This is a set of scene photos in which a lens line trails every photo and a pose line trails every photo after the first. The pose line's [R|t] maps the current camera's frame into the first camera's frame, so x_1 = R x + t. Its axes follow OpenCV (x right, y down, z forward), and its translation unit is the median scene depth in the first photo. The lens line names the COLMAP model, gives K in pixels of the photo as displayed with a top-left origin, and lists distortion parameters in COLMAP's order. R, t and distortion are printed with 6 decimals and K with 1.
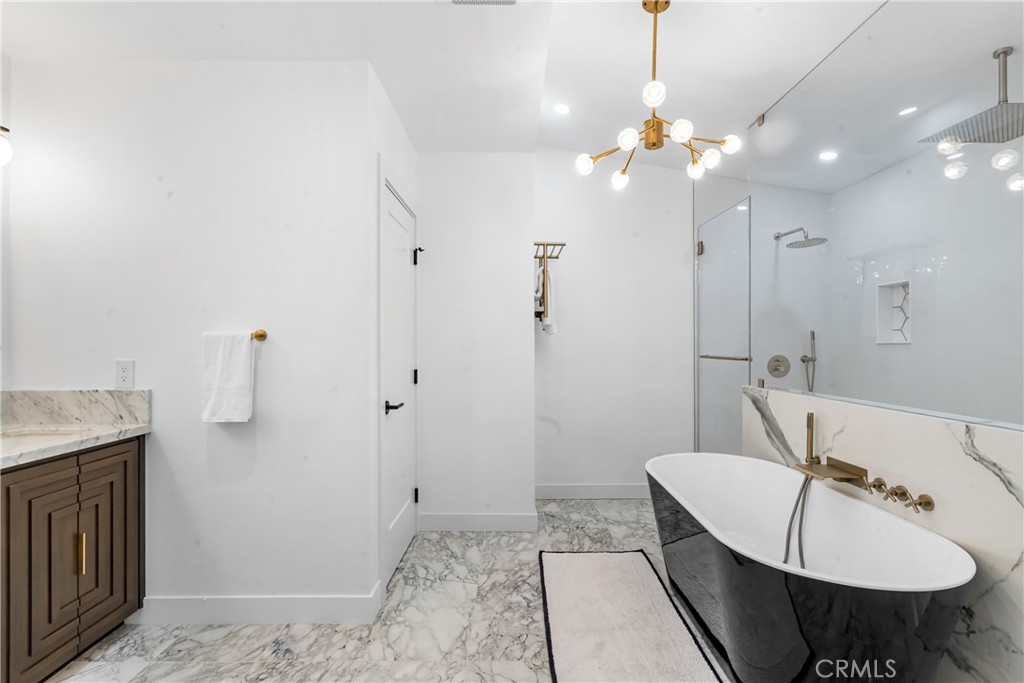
lens RADIAL K [[474.0, 0, 510.3], [0, 474.0, 348.5], [0, 0, 1]] dist [0.007416, -0.001238]
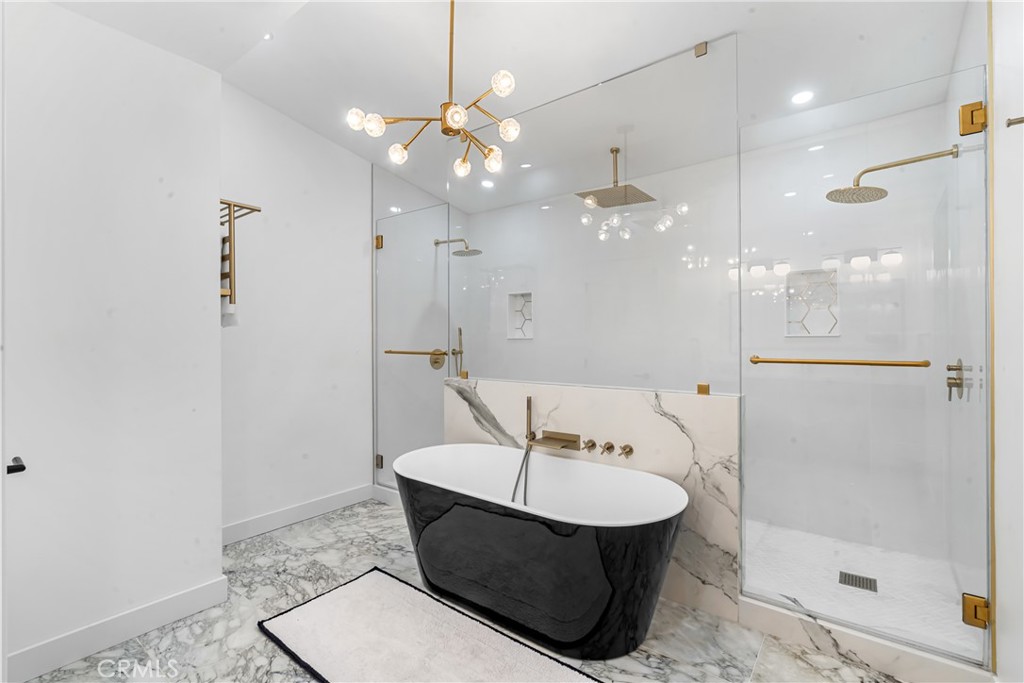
lens RADIAL K [[474.0, 0, 502.3], [0, 474.0, 340.1], [0, 0, 1]] dist [0.007416, -0.001238]
pose [[0.611272, -0.003598, 0.791413, -0.345314], [0.008239, 0.999964, -0.001817, -0.006054], [-0.791378, 0.007631, 0.611279, 0.301611]]
